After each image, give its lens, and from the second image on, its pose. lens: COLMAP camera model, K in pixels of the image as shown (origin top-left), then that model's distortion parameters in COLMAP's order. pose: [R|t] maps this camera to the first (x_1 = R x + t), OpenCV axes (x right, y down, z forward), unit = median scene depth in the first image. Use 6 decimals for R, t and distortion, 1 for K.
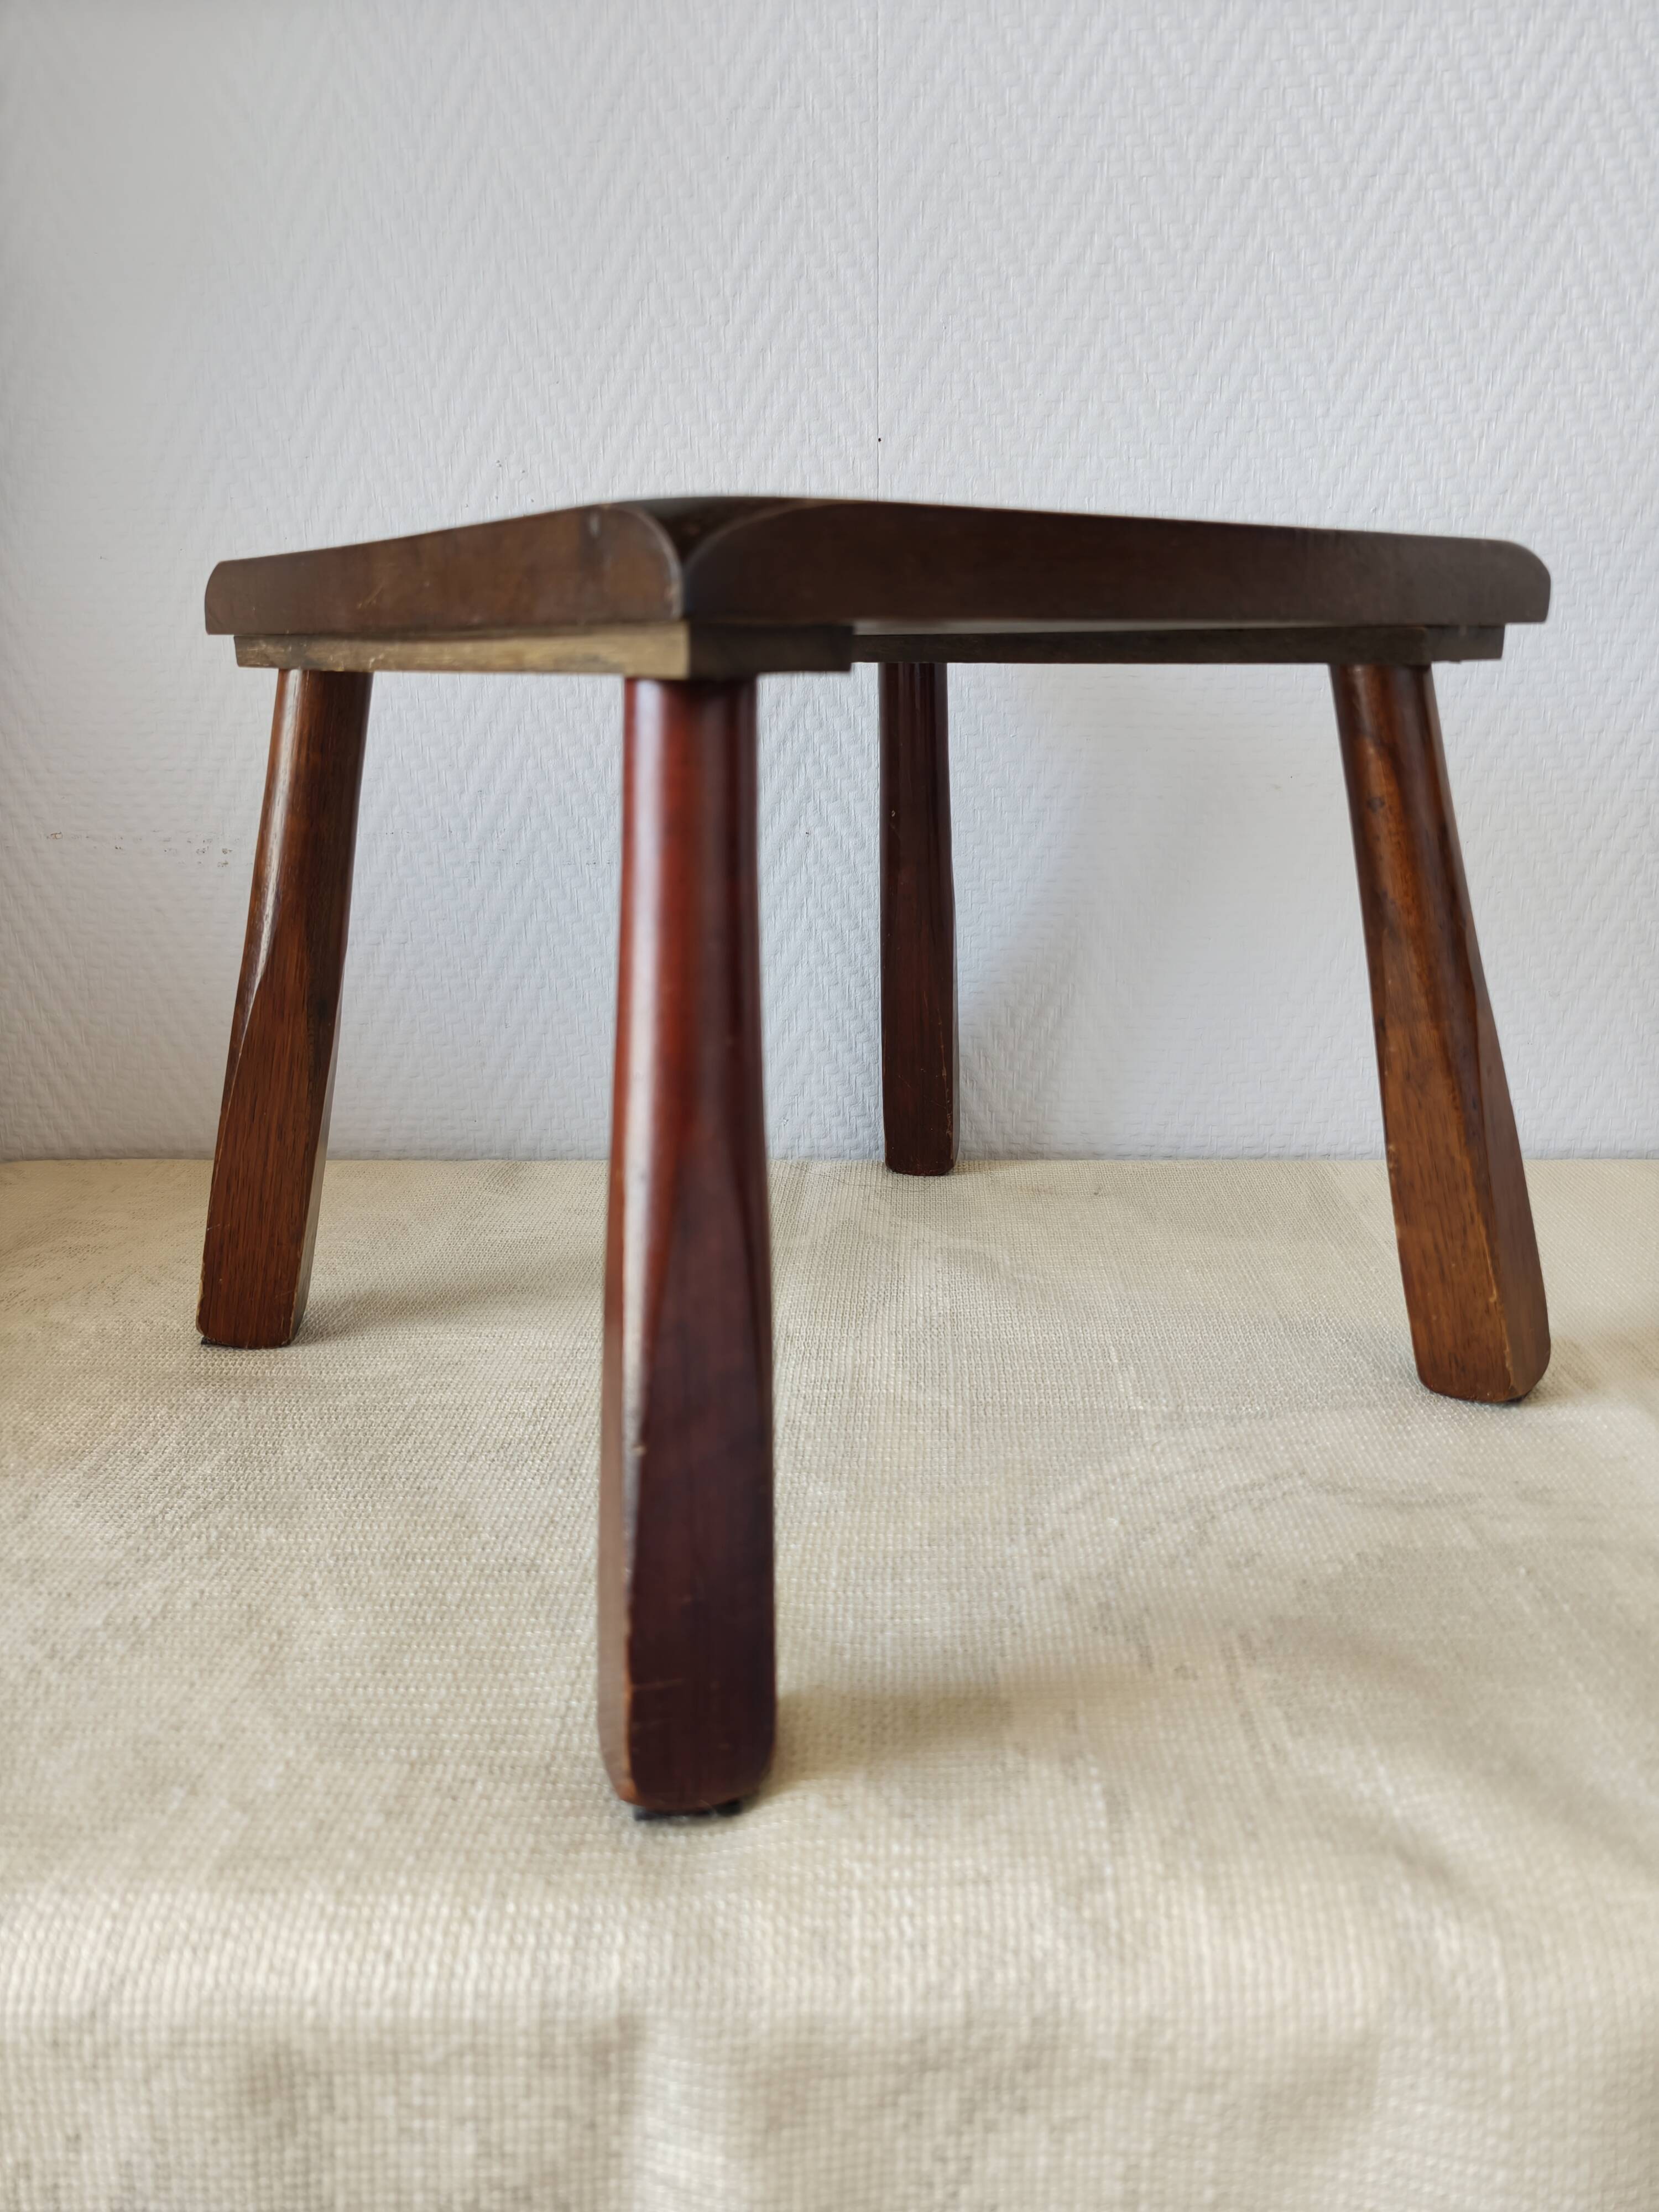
lens RADIAL K [[1599.5, 0, 823.3], [0, 1599.5, 1115.2], [0, 0, 1]] dist [-0.016381, -0.015437]
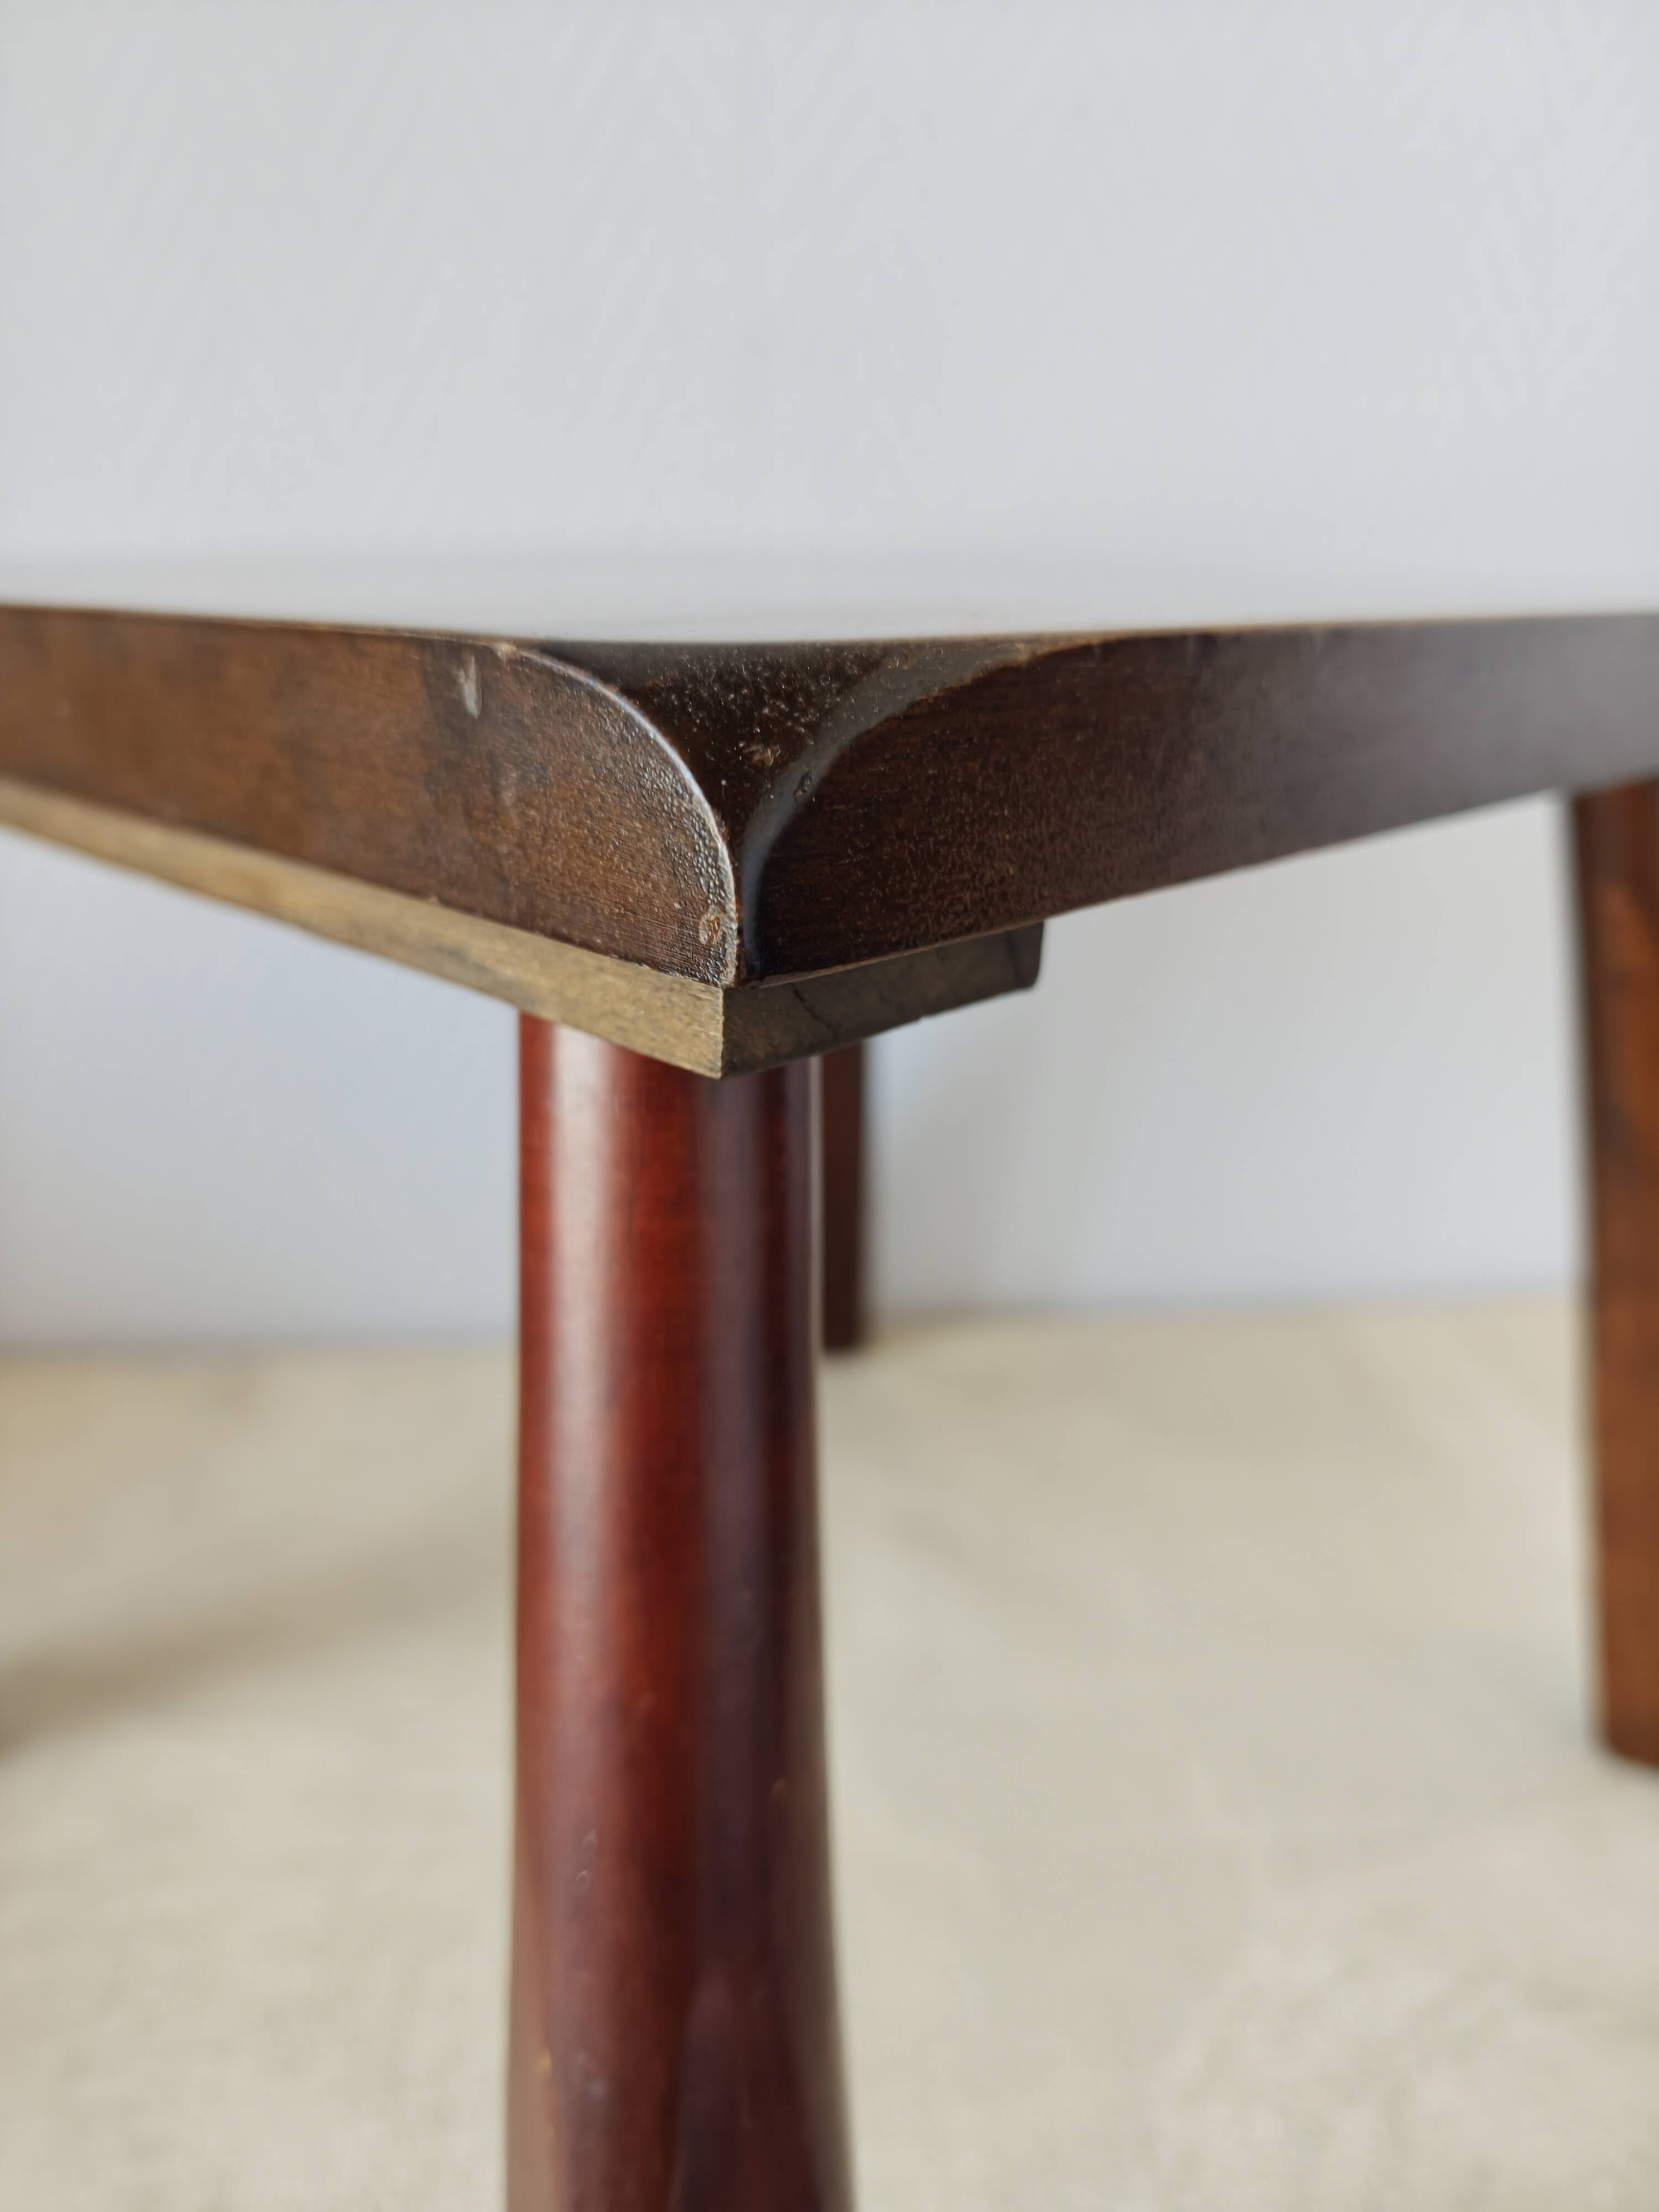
lens RADIAL K [[1700.7, 0, 870.7], [0, 1700.7, 1115.5], [0, 0, 1]] dist [-0.070385, -0.003180]
pose [[0.986540, -0.022223, 0.162002, -0.085263], [0.015921, 0.999069, 0.040094, -0.205658], [-0.162742, -0.036975, 0.985976, 0.421978]]
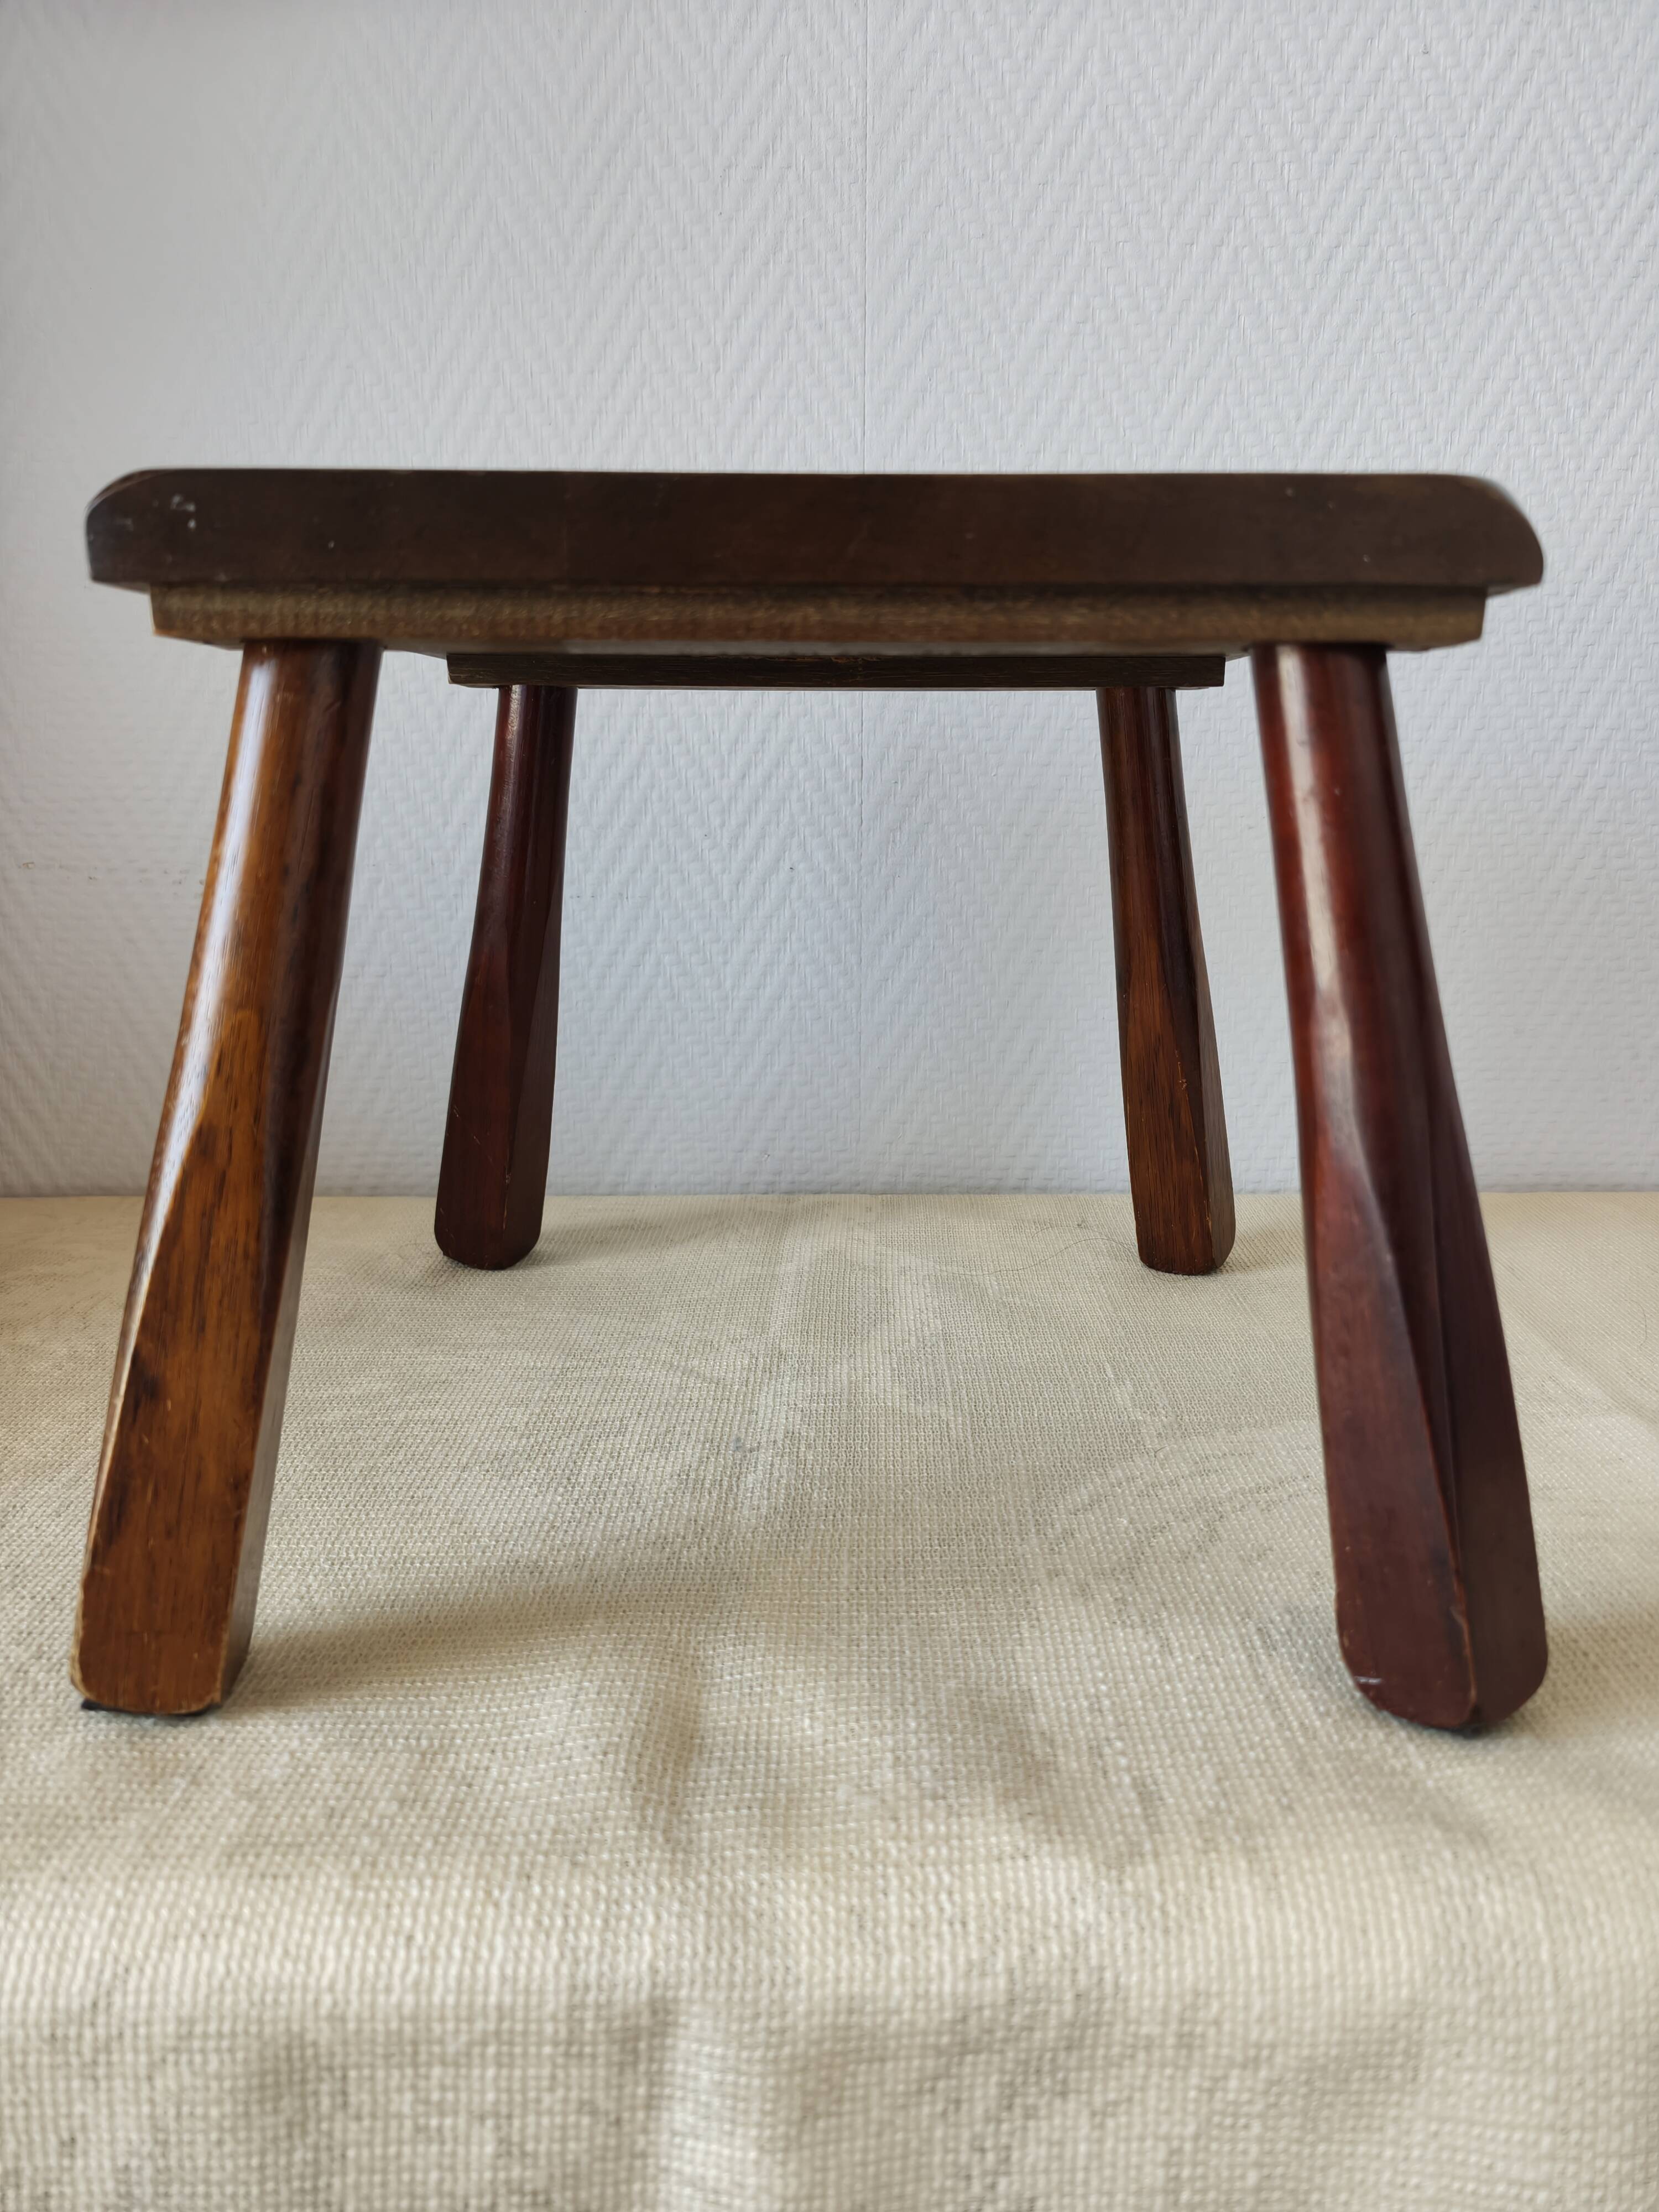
lens RADIAL K [[1599.5, 0, 834.4], [0, 1599.5, 1107.4], [0, 0, 1]] dist [-0.016381, -0.015437]
pose [[0.999034, 0.004593, 0.043704, -0.046859], [-0.001939, 0.998162, -0.060572, 0.064911], [-0.043901, 0.060429, 0.997207, 0.001684]]
